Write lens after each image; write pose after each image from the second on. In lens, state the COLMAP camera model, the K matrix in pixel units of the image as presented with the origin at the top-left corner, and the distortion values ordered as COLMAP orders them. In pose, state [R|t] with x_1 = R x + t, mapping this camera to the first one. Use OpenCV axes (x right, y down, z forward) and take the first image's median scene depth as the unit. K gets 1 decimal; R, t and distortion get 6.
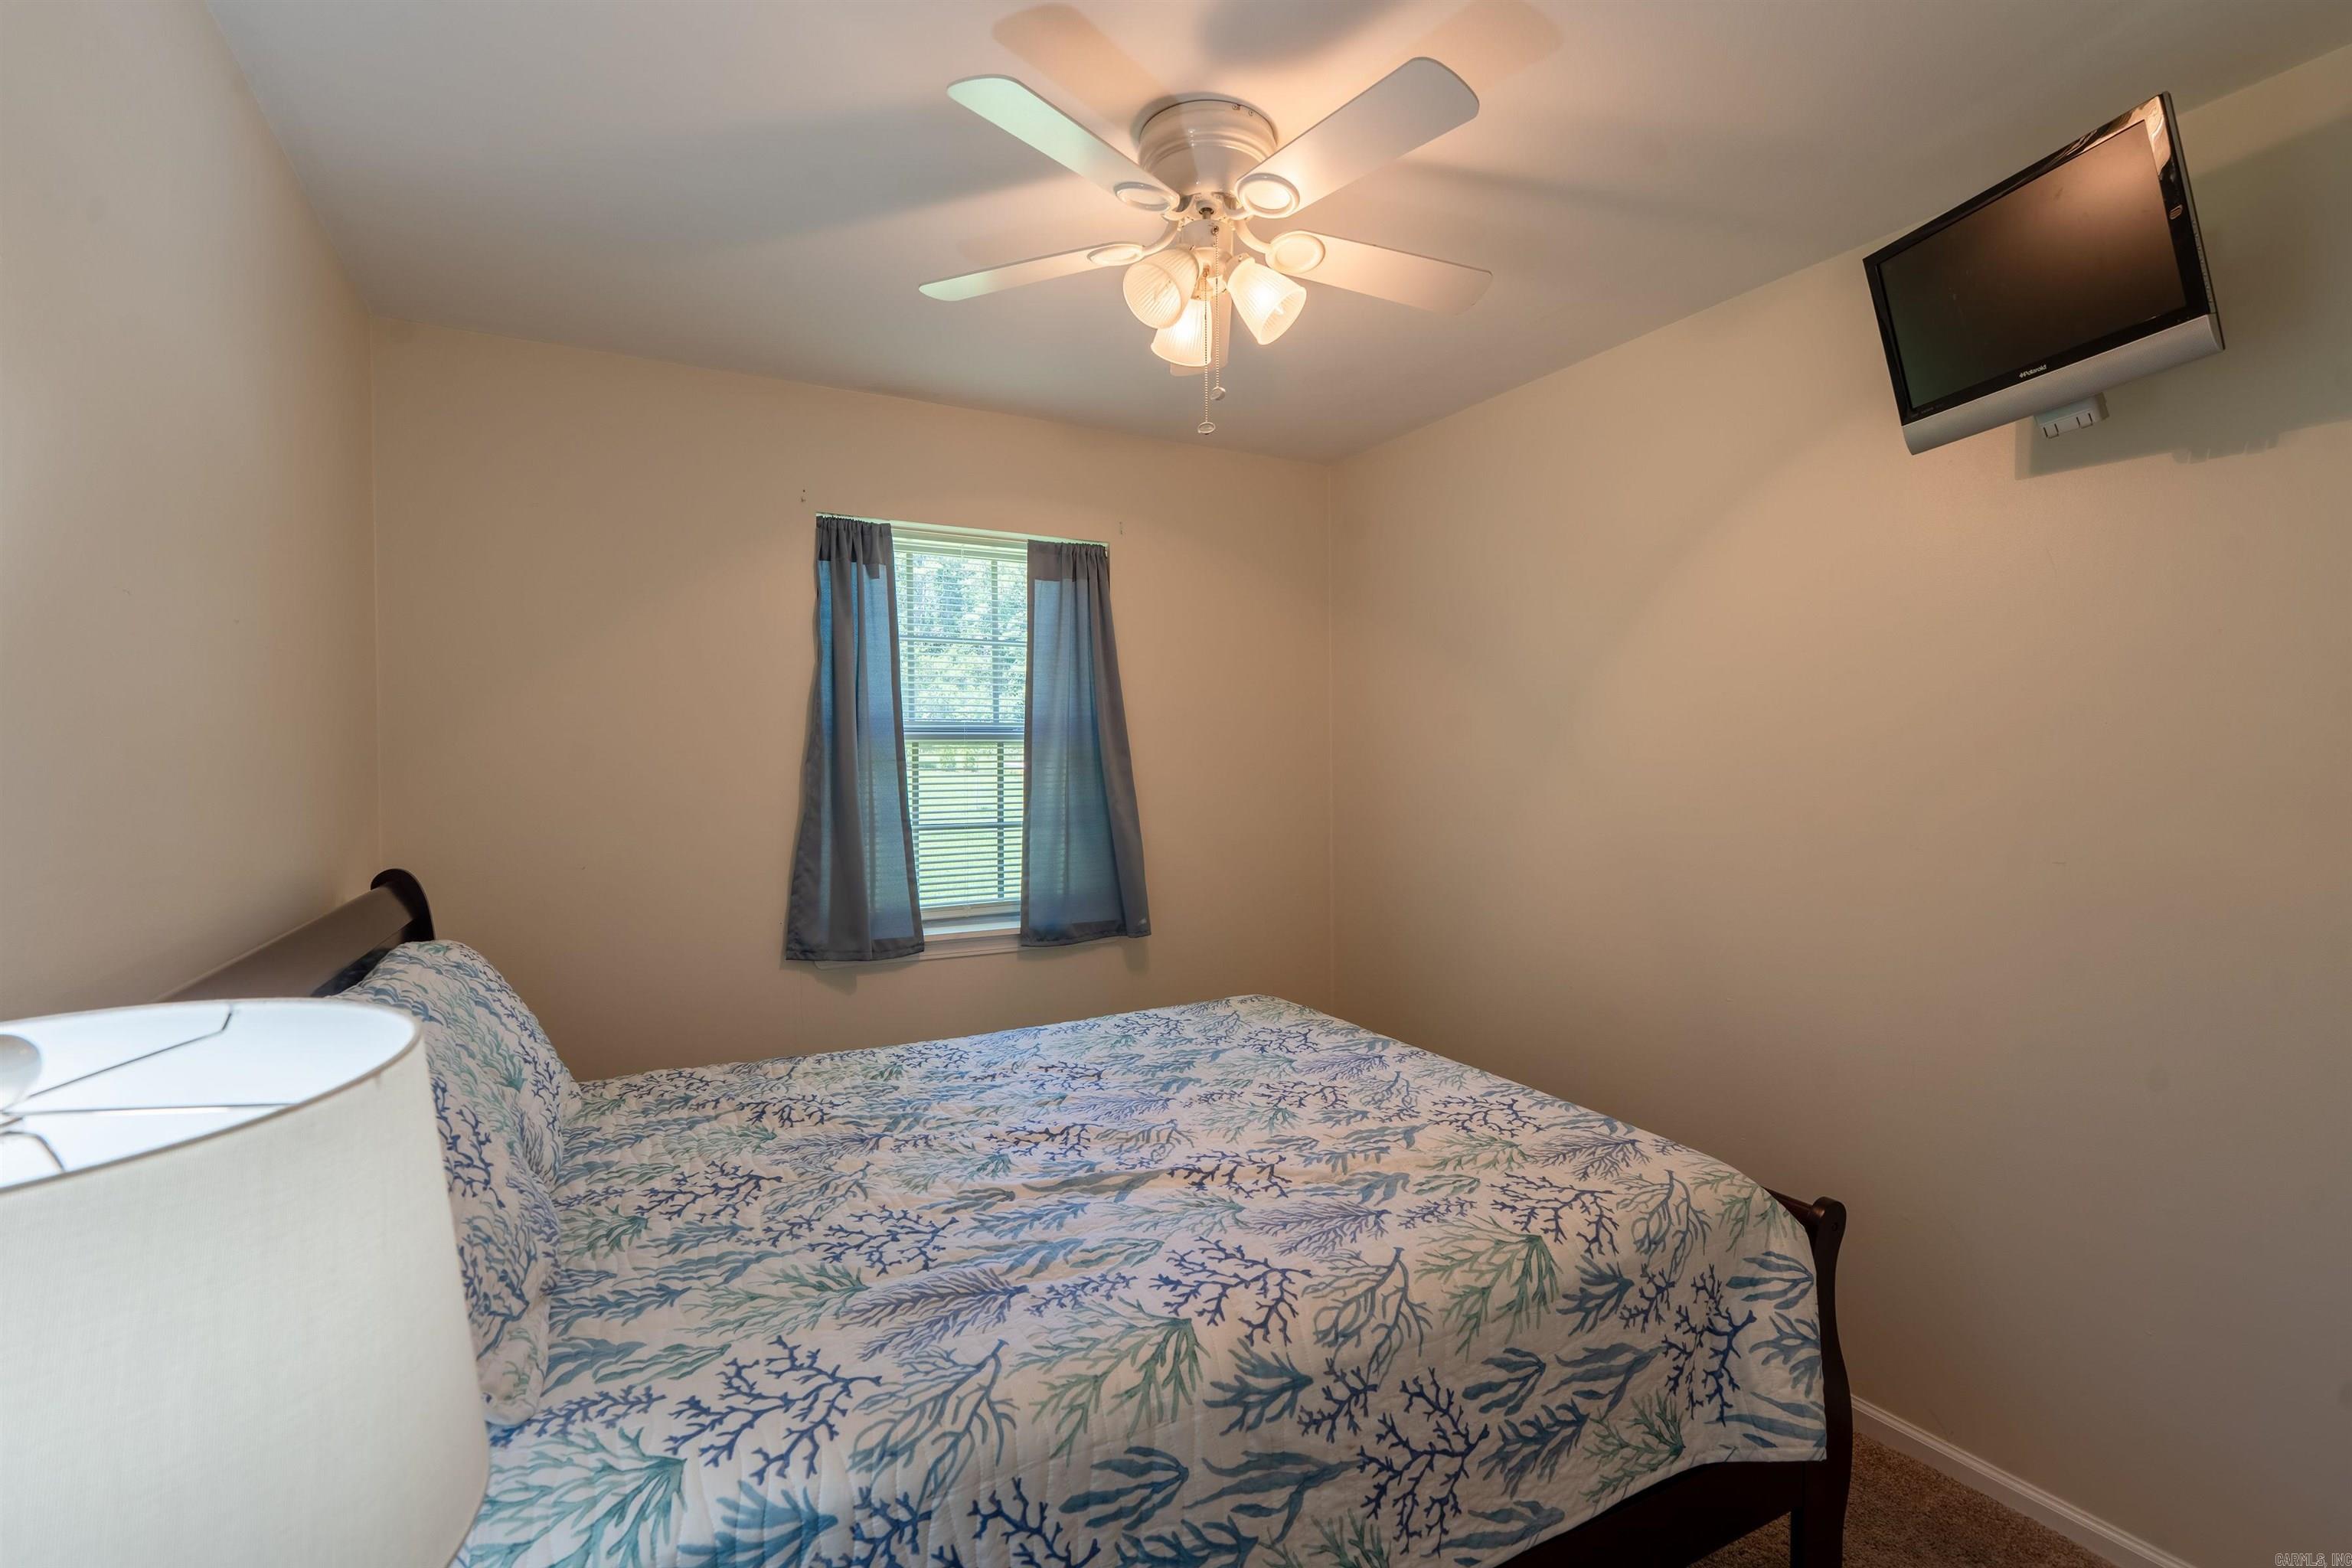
lens RADIAL K [[1053.4, 0, 1174.7], [0, 1053.4, 778.6], [0, 0, 1]] dist [-0.006905, 0.002297]
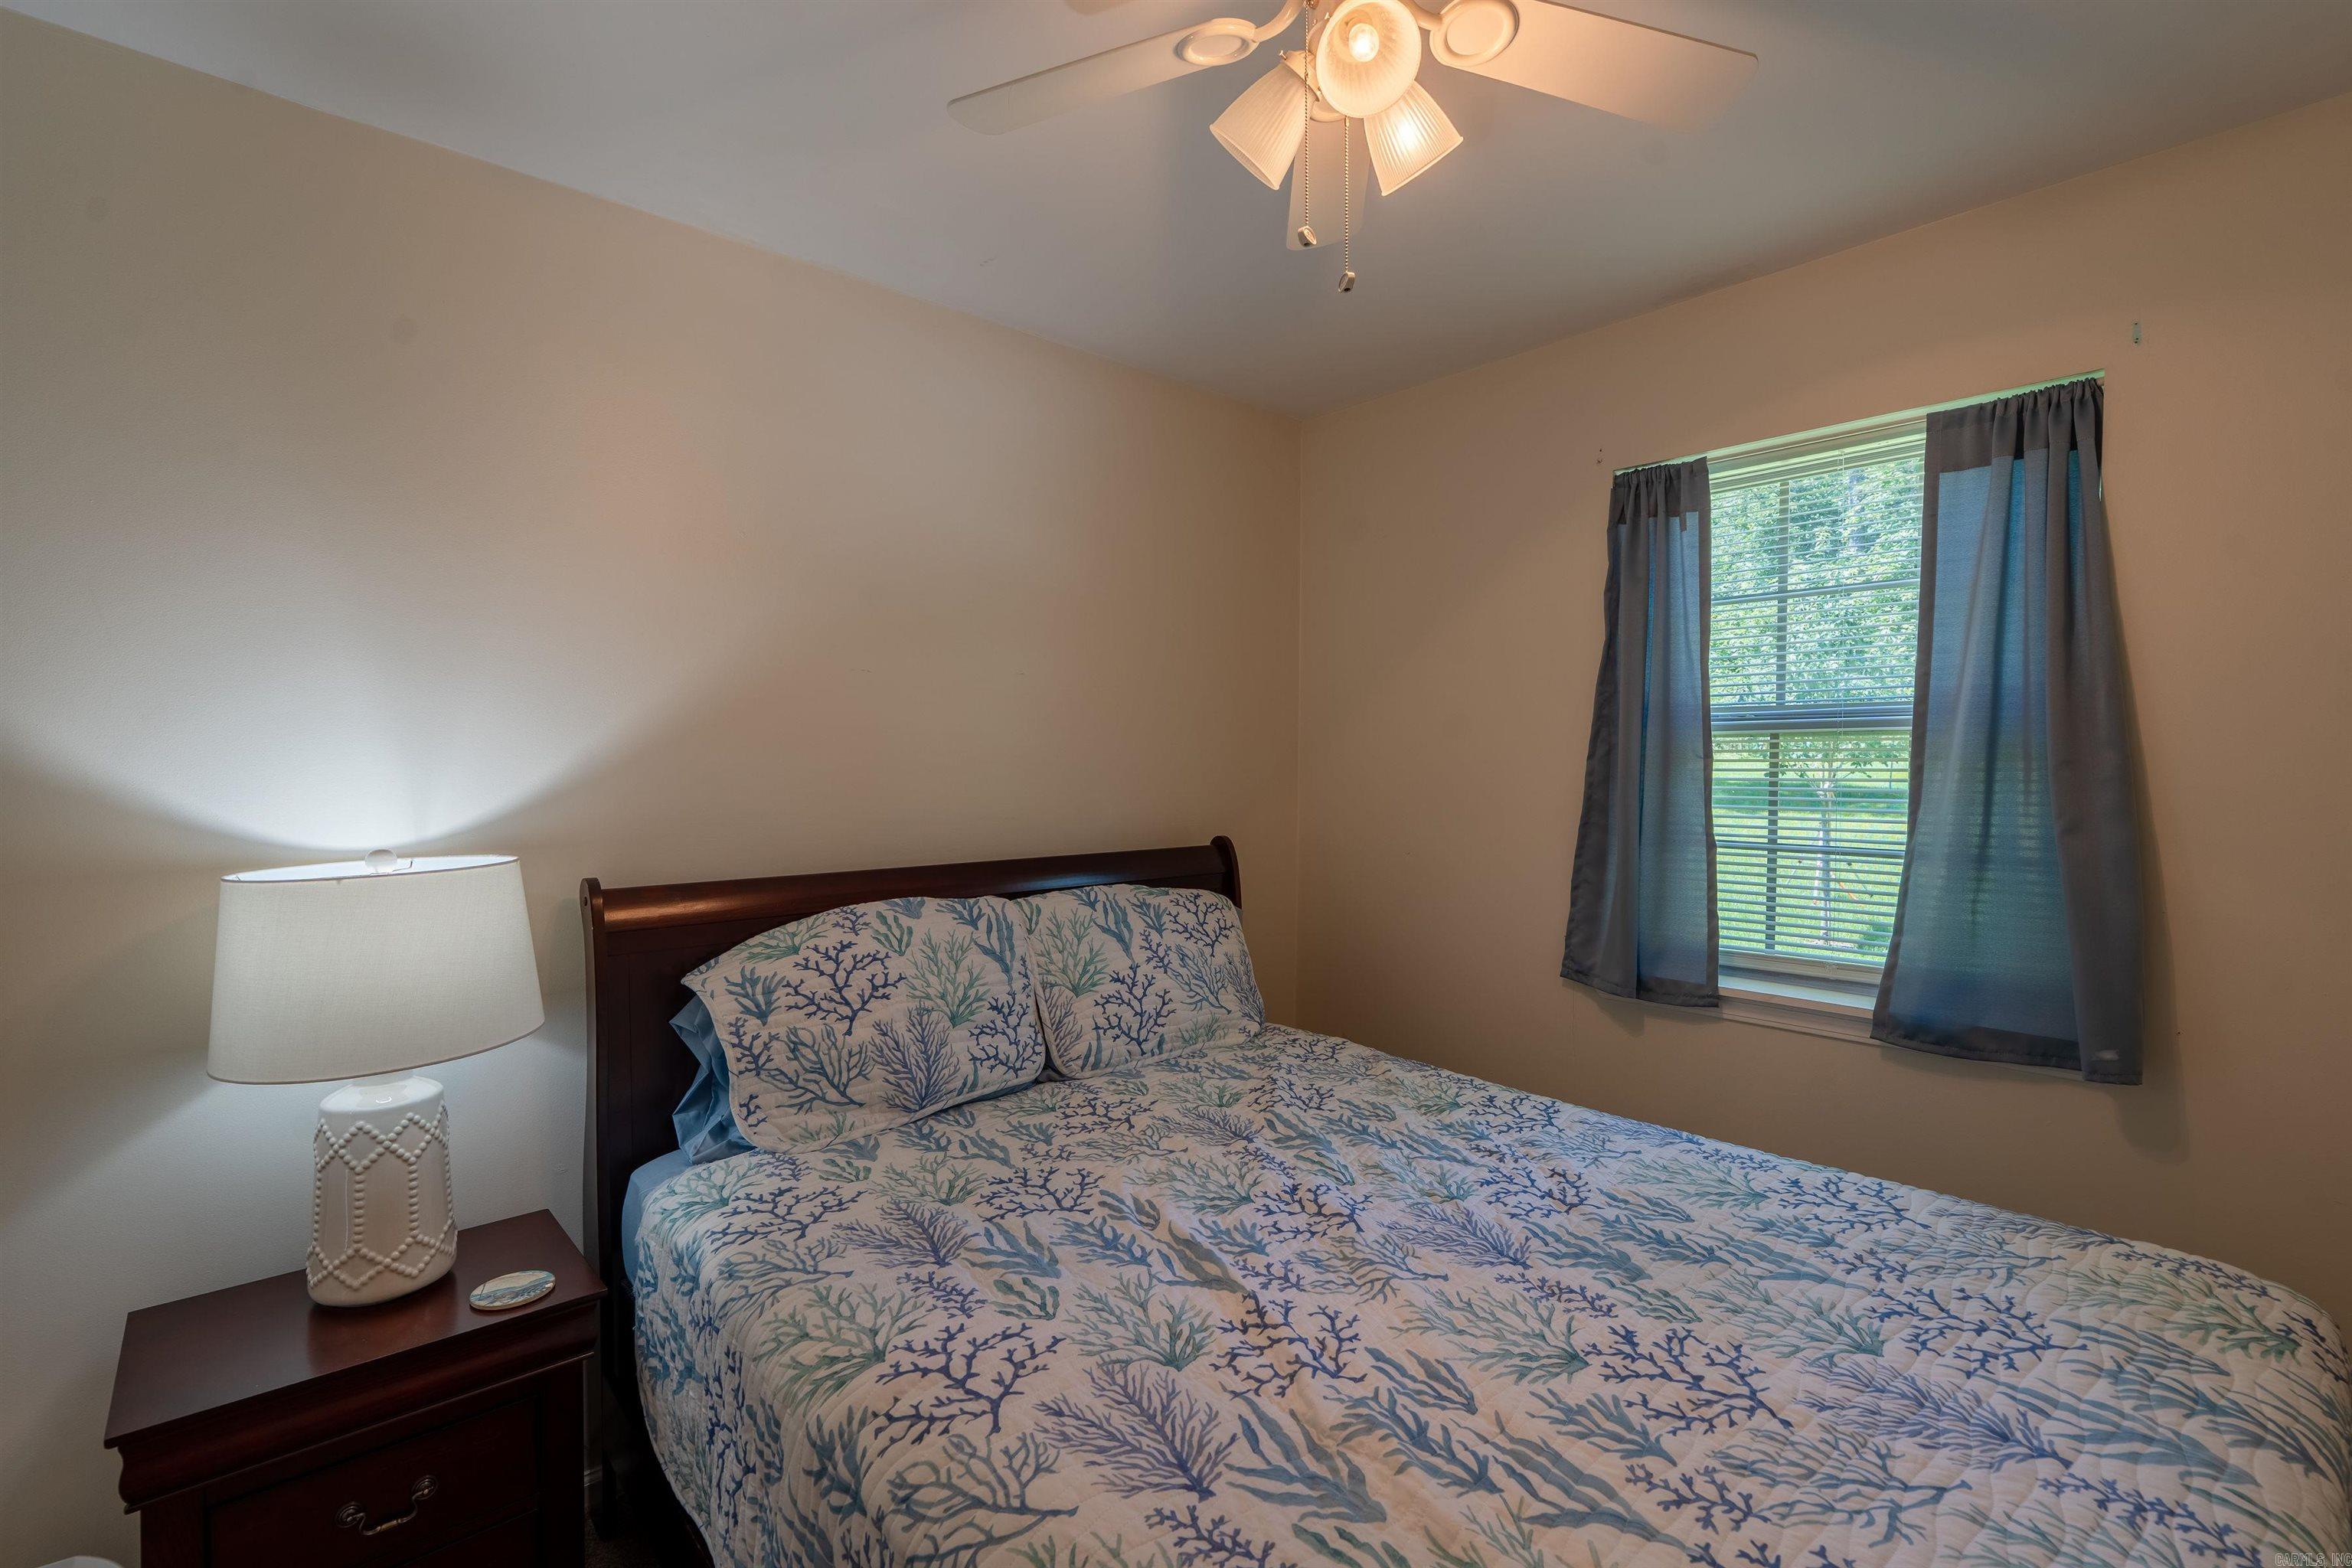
lens RADIAL K [[1053.4, 0, 1181.1], [0, 1053.4, 784.5], [0, 0, 1]] dist [-0.006905, 0.002297]
pose [[0.236640, 0.028665, -0.971175, 0.434660], [-0.017614, 0.999527, 0.025210, -0.011118], [0.971438, 0.011140, 0.237033, 0.463220]]
